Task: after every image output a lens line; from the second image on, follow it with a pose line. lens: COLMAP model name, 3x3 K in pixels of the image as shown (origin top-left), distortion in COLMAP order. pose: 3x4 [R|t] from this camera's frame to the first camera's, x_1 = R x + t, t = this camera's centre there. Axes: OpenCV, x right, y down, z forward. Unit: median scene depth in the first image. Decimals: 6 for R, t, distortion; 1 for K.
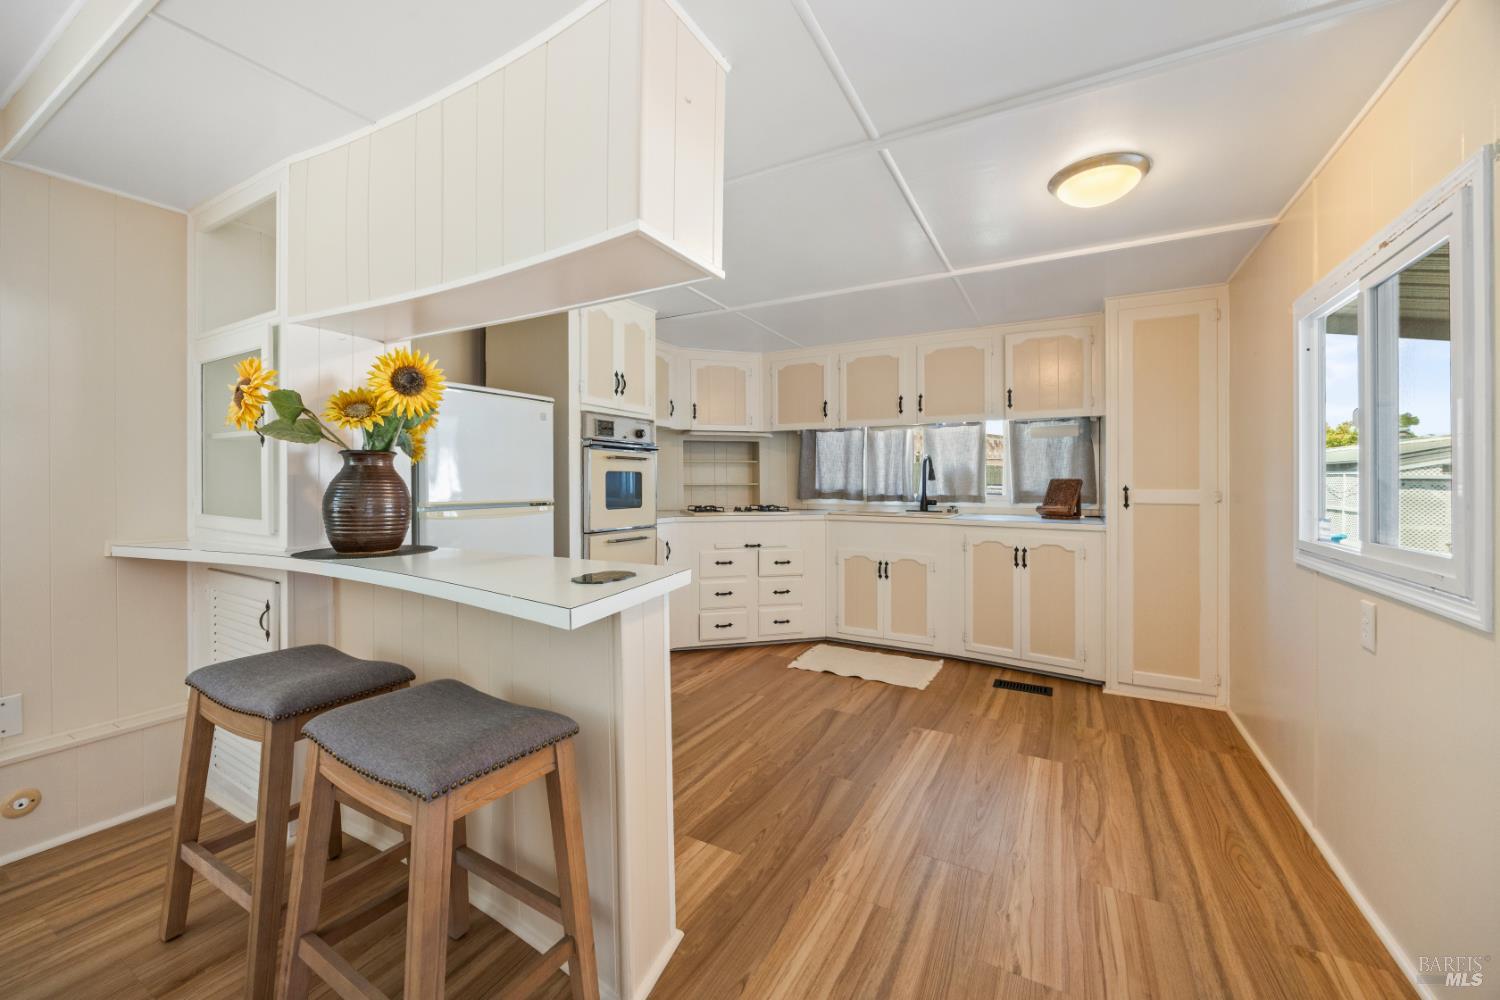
lens RADIAL K [[577.9, 0, 738.8], [0, 577.9, 482.8], [0, 0, 1]] dist [-0.010110, 0.001469]
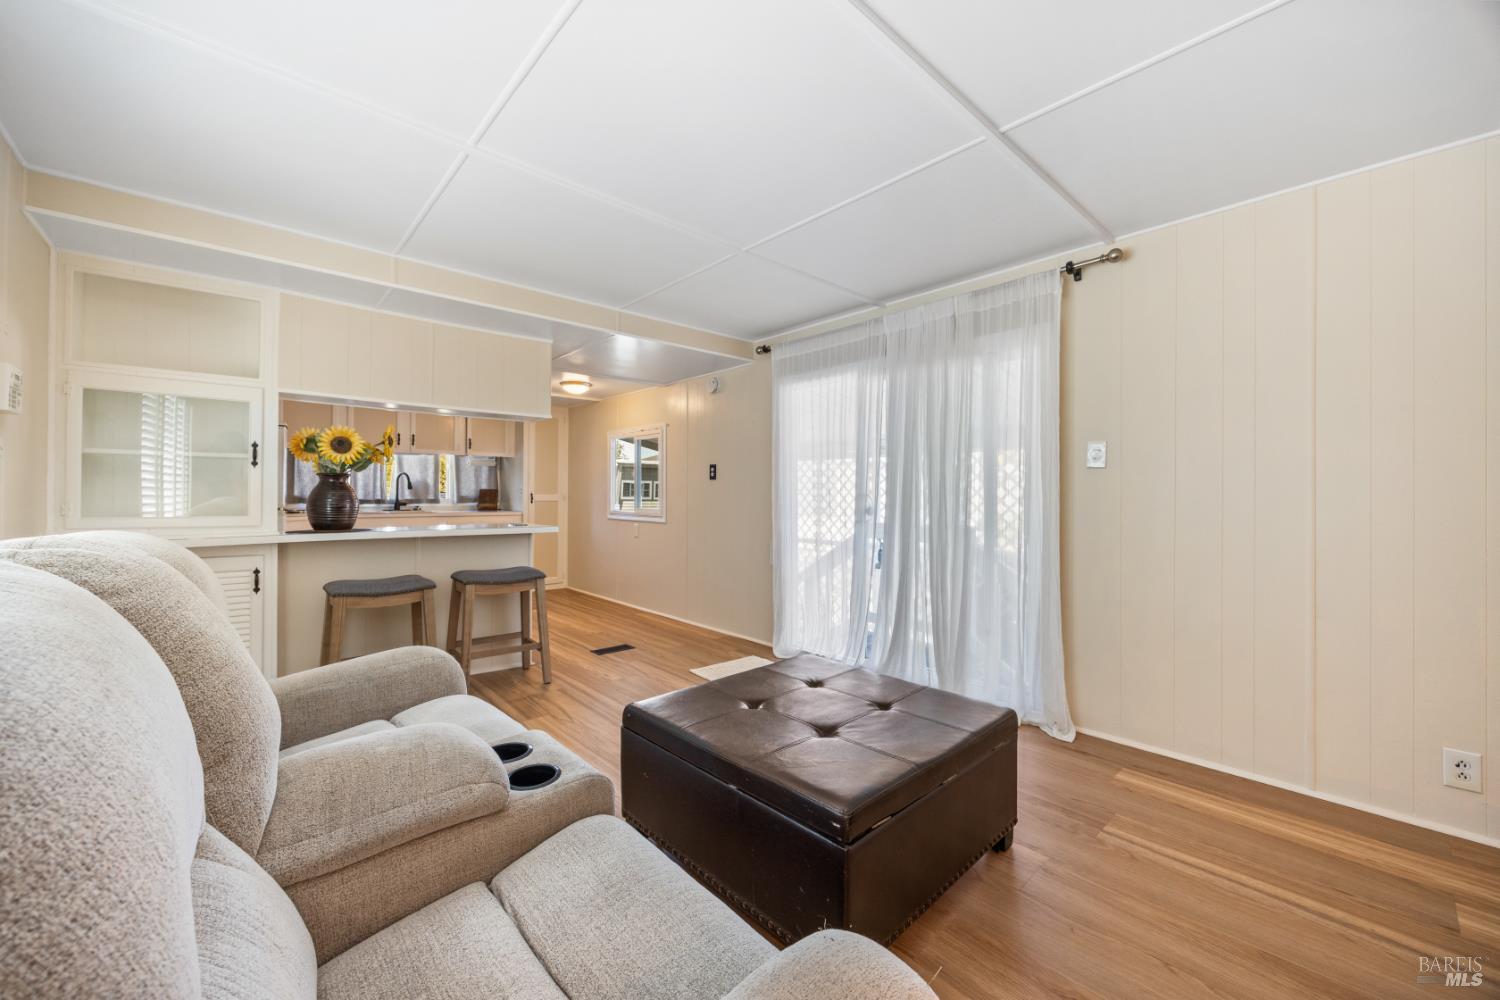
lens RADIAL K [[577.9, 0, 742.4], [0, 577.9, 488.8], [0, 0, 1]] dist [-0.010110, 0.001469]
pose [[0.323387, 0.006462, 0.946245, -1.071750], [-0.005042, 0.999974, -0.005106, -0.003050], [-0.946253, -0.003120, 0.323412, -0.421551]]
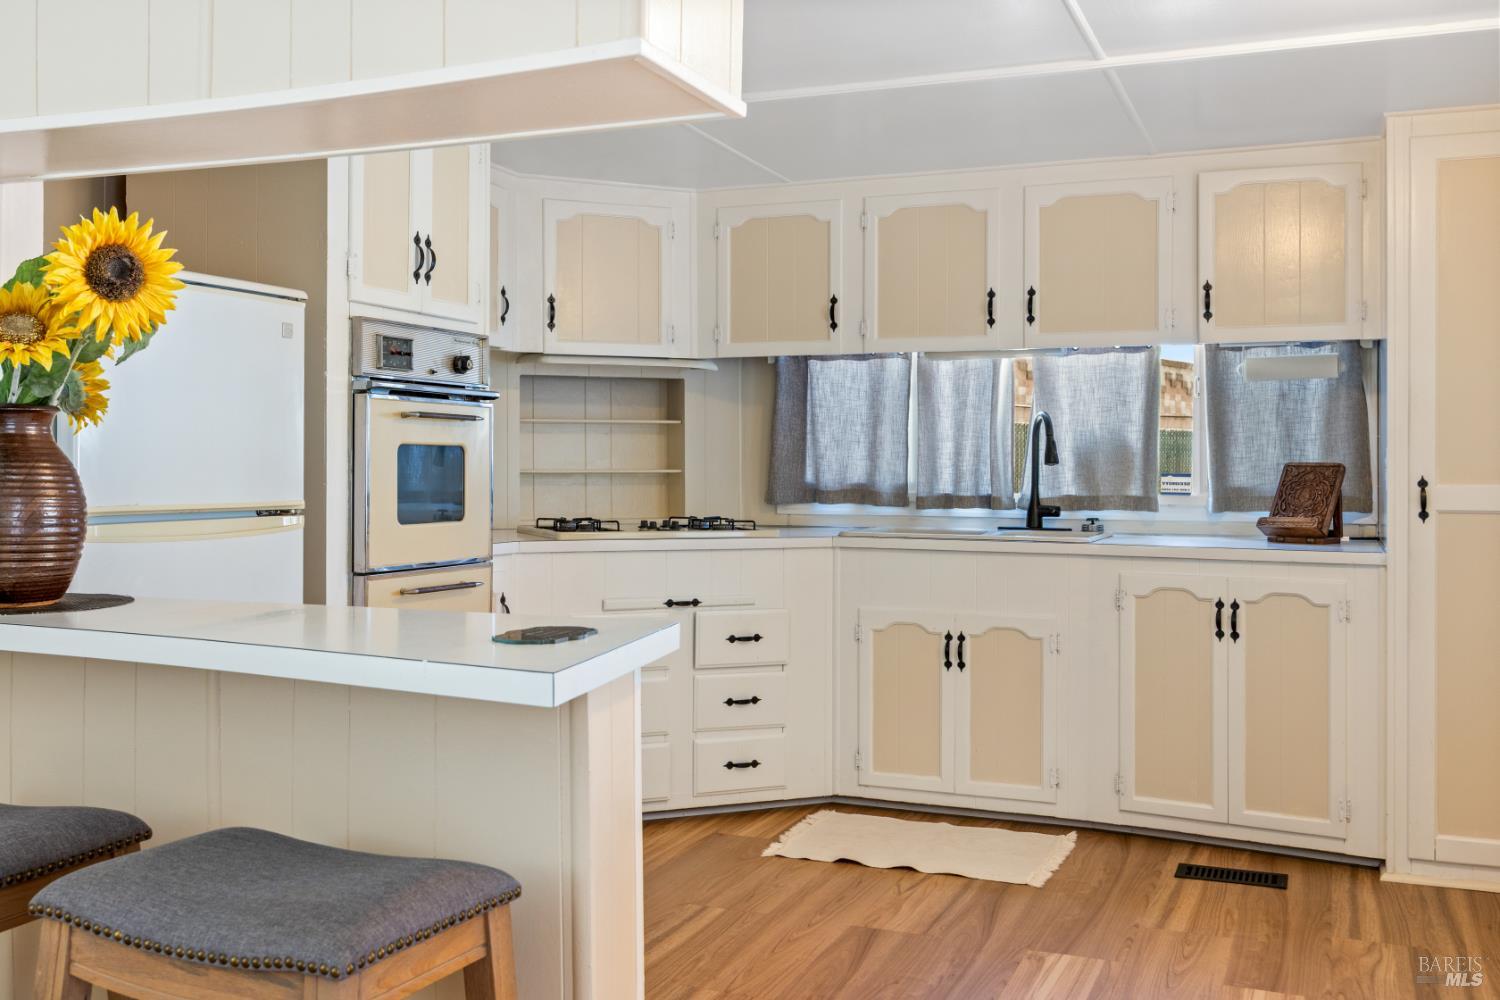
lens RADIAL K [[1395.2, 0, 736.4], [0, 1395.2, 461.2], [0, 0, 1]] dist [-0.009819, 0.000000]
pose [[0.992906, 0.004288, 0.118825, -0.085456], [-0.003799, 0.999983, -0.004345, -0.001589], [-0.118842, 0.003862, 0.992906, -0.163046]]
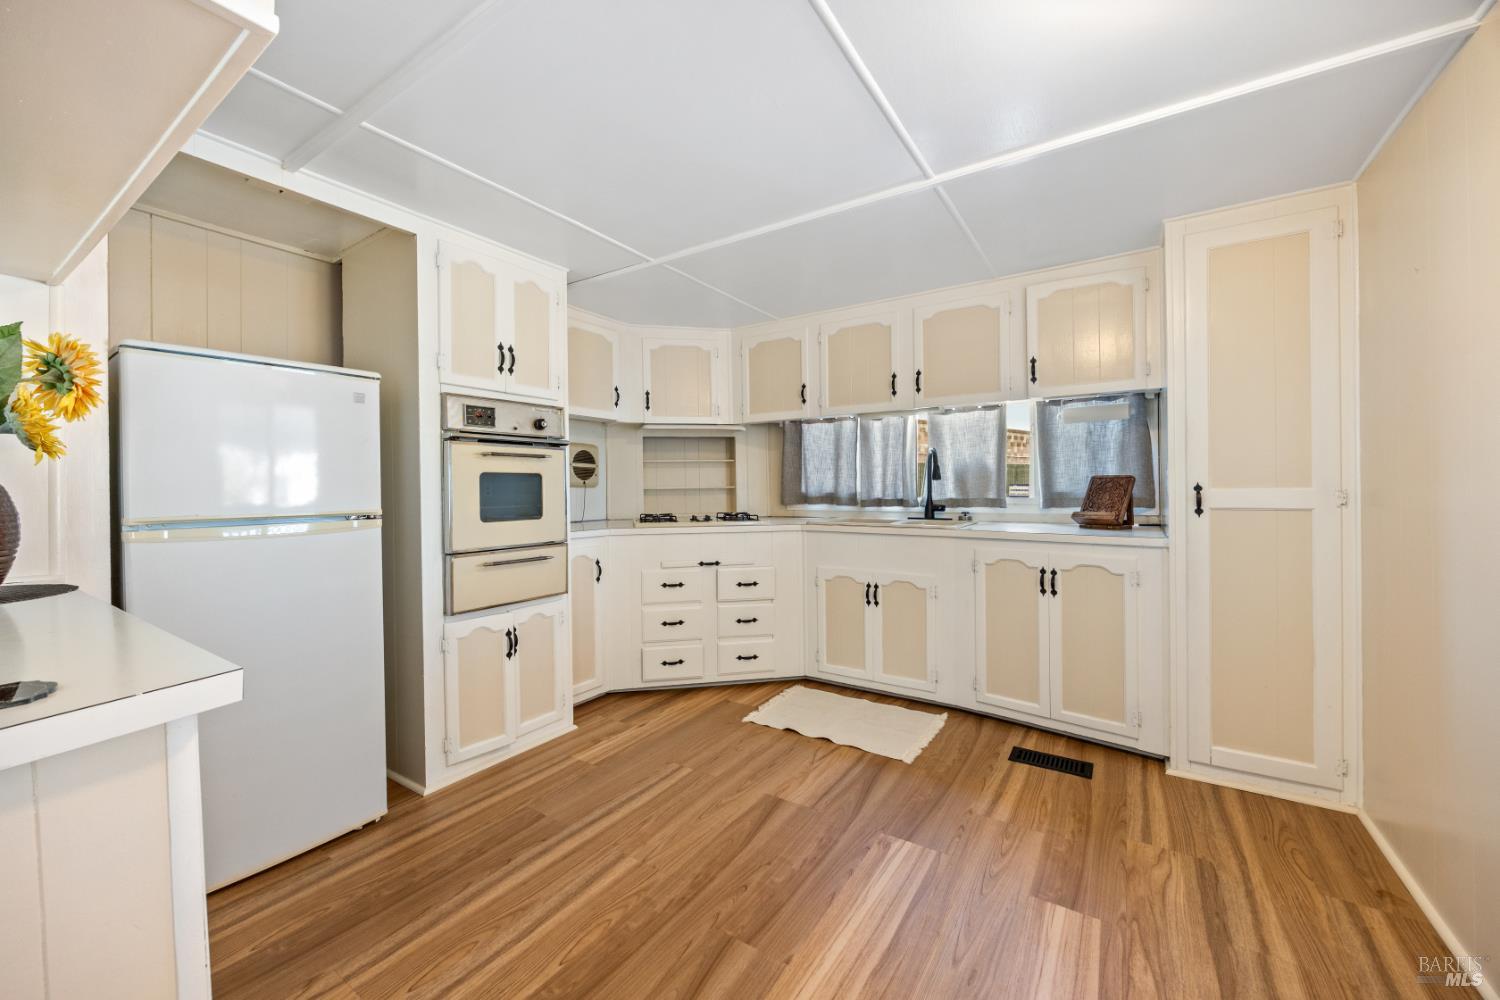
lens RADIAL K [[577.9, 0, 739.8], [0, 577.9, 488.5], [0, 0, 1]] dist [-0.010110, 0.001469]
pose [[0.997399, -0.010804, -0.071264, 0.157954], [0.011052, 0.999934, 0.003086, 0.002674], [0.071226, -0.003865, 0.997453, 0.250427]]
